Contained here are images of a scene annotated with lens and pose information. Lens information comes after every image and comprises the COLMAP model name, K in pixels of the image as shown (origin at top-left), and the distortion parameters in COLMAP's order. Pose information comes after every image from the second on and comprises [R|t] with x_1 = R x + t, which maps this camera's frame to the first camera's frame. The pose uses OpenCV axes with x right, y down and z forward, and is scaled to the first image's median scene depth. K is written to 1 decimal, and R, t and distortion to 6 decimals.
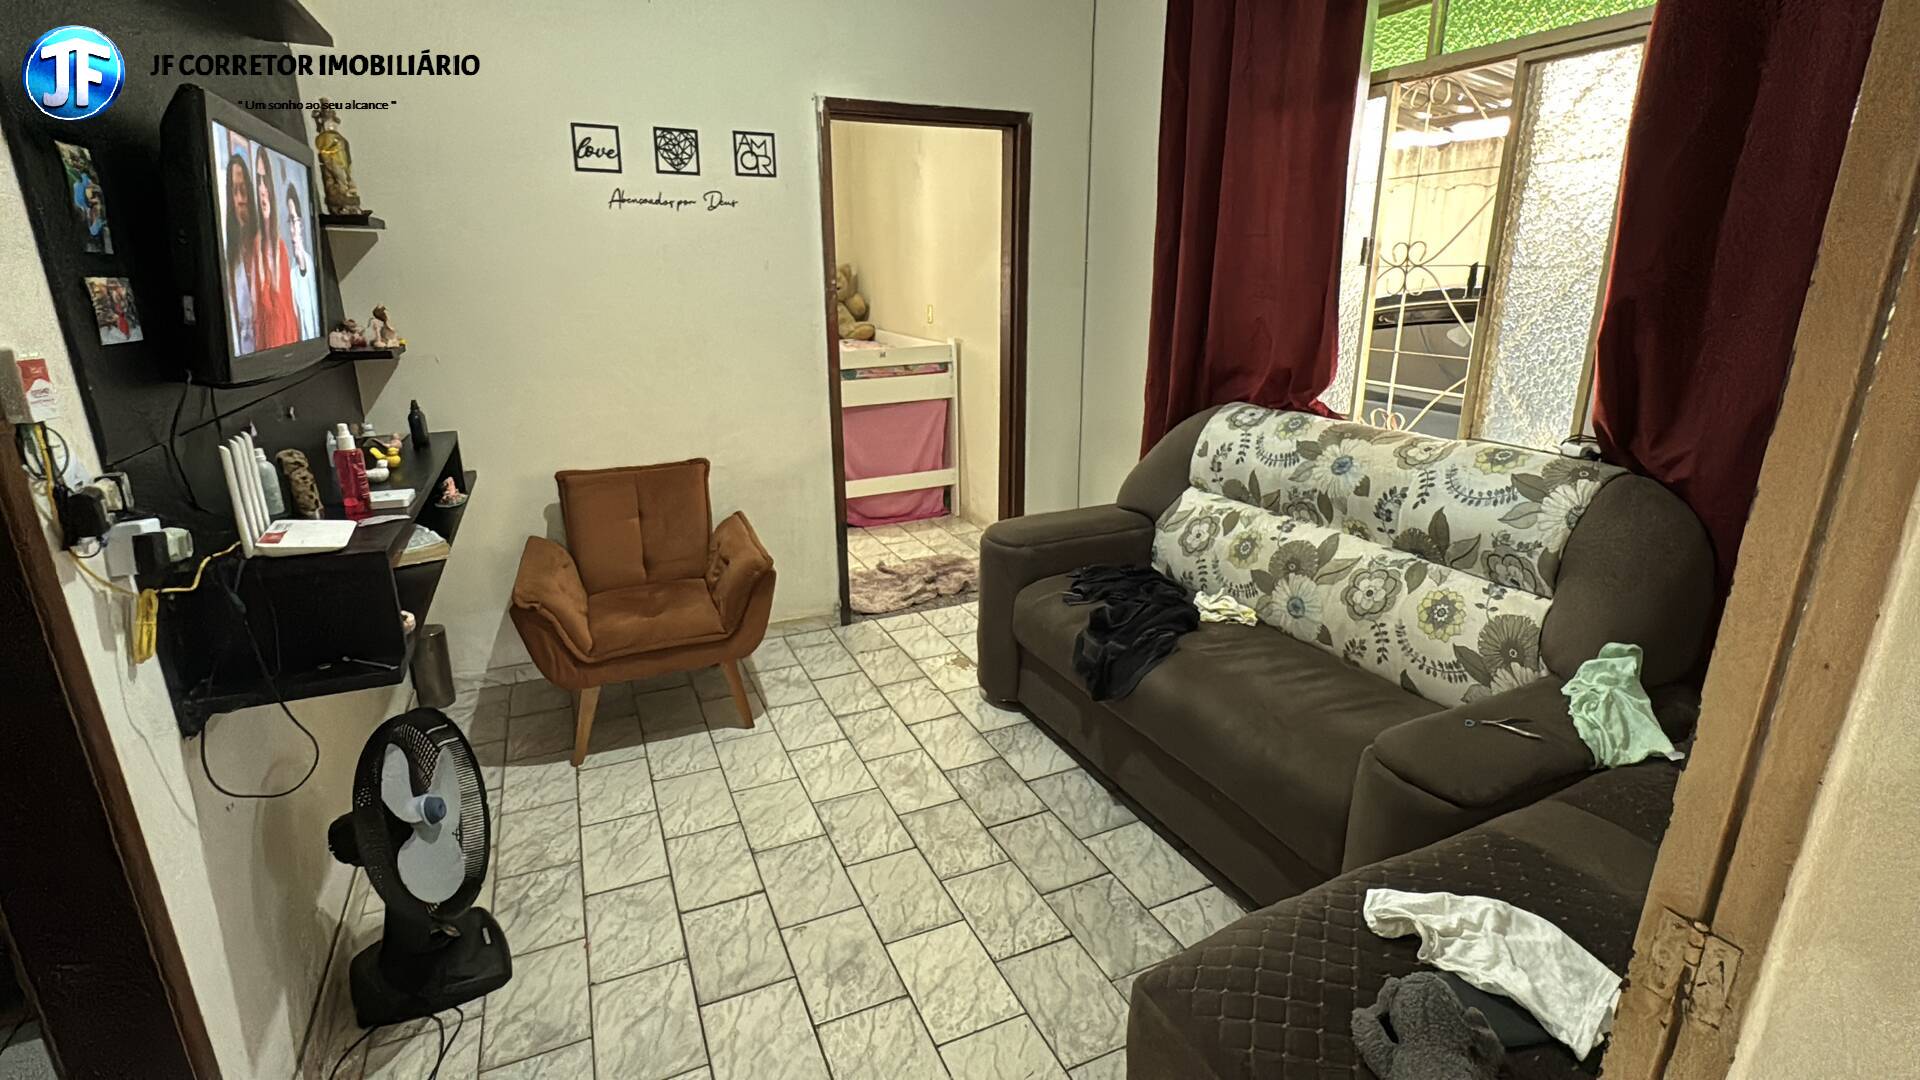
lens RADIAL K [[881.6, 0, 960.5], [0, 881.6, 536.0], [0, 0, 1]] dist [-0.002658, 0.000588]
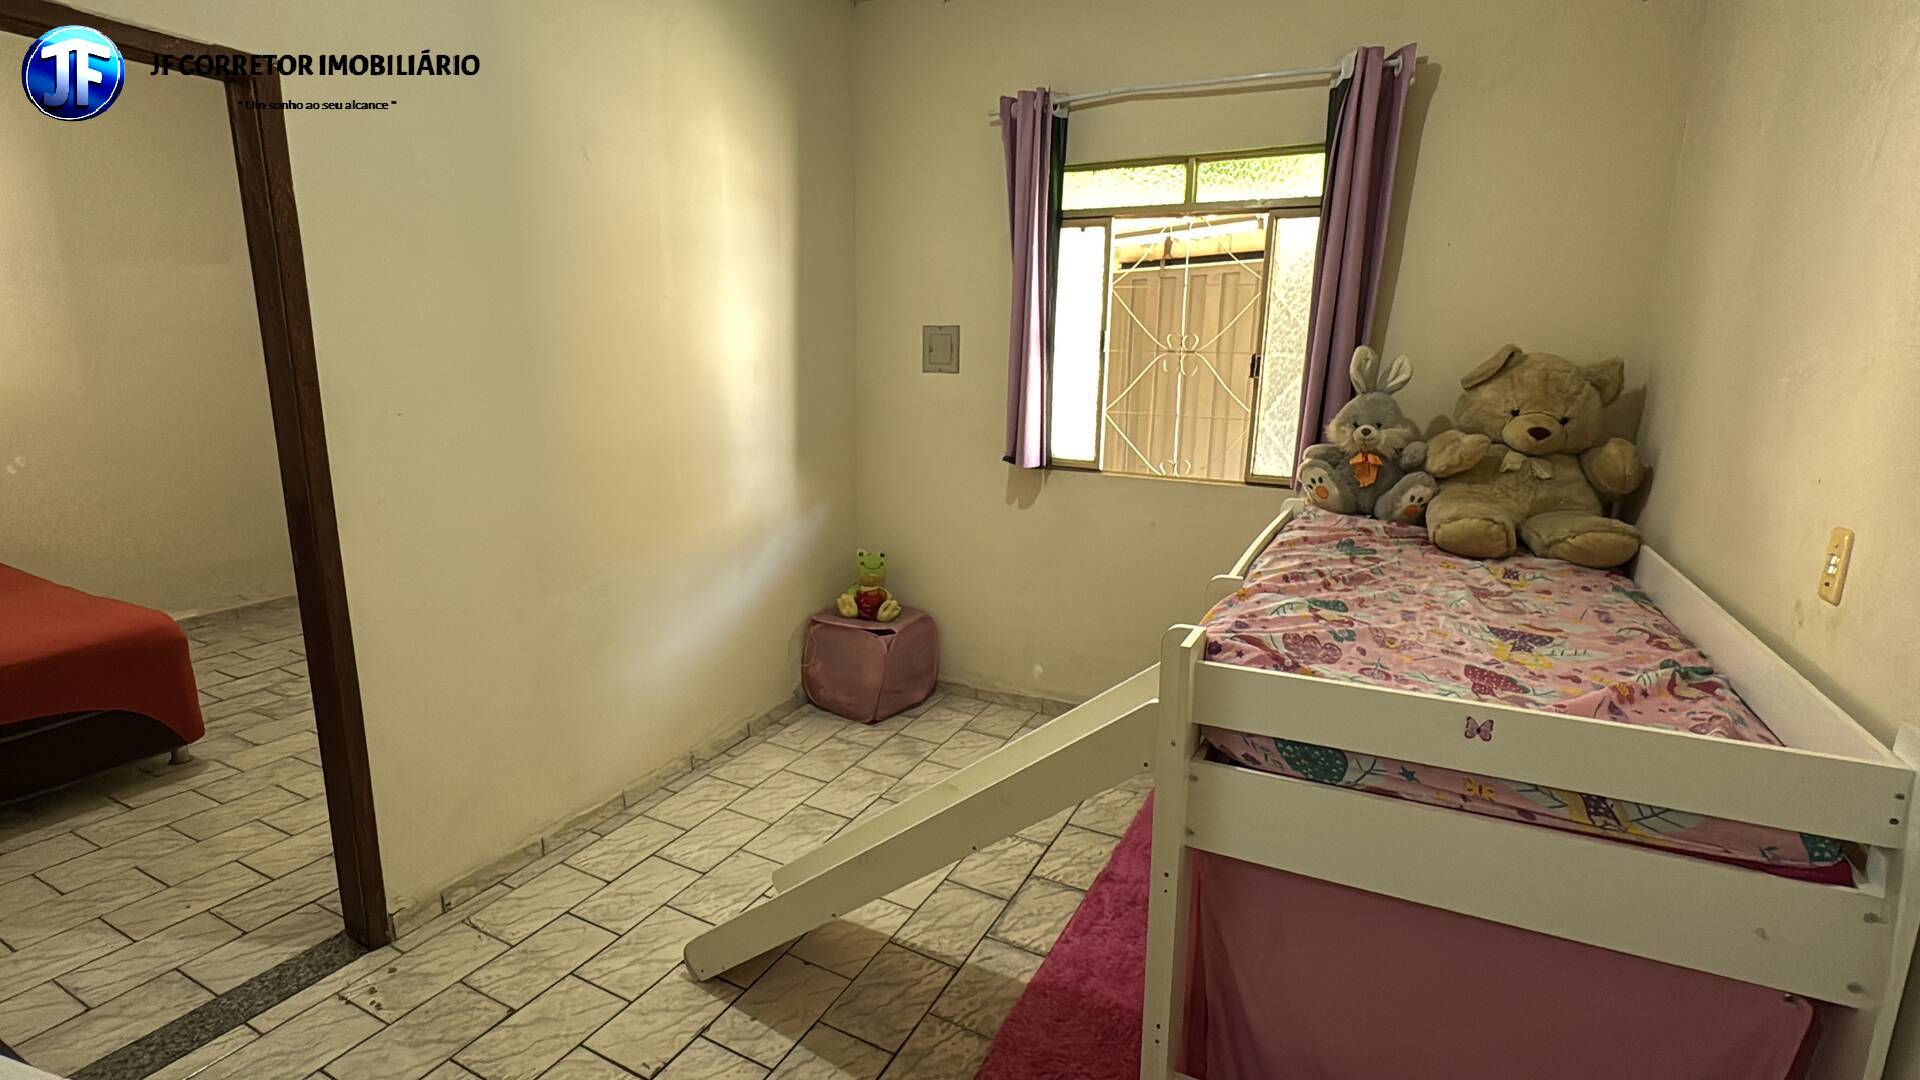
lens RADIAL K [[881.6, 0, 961.1], [0, 881.6, 535.2], [0, 0, 1]] dist [-0.002658, 0.000588]
pose [[0.626342, 0.179998, -0.758483, -0.004926], [-0.251555, 0.967595, 0.021893, -0.222397], [0.737846, 0.177088, 0.651324, 0.718865]]
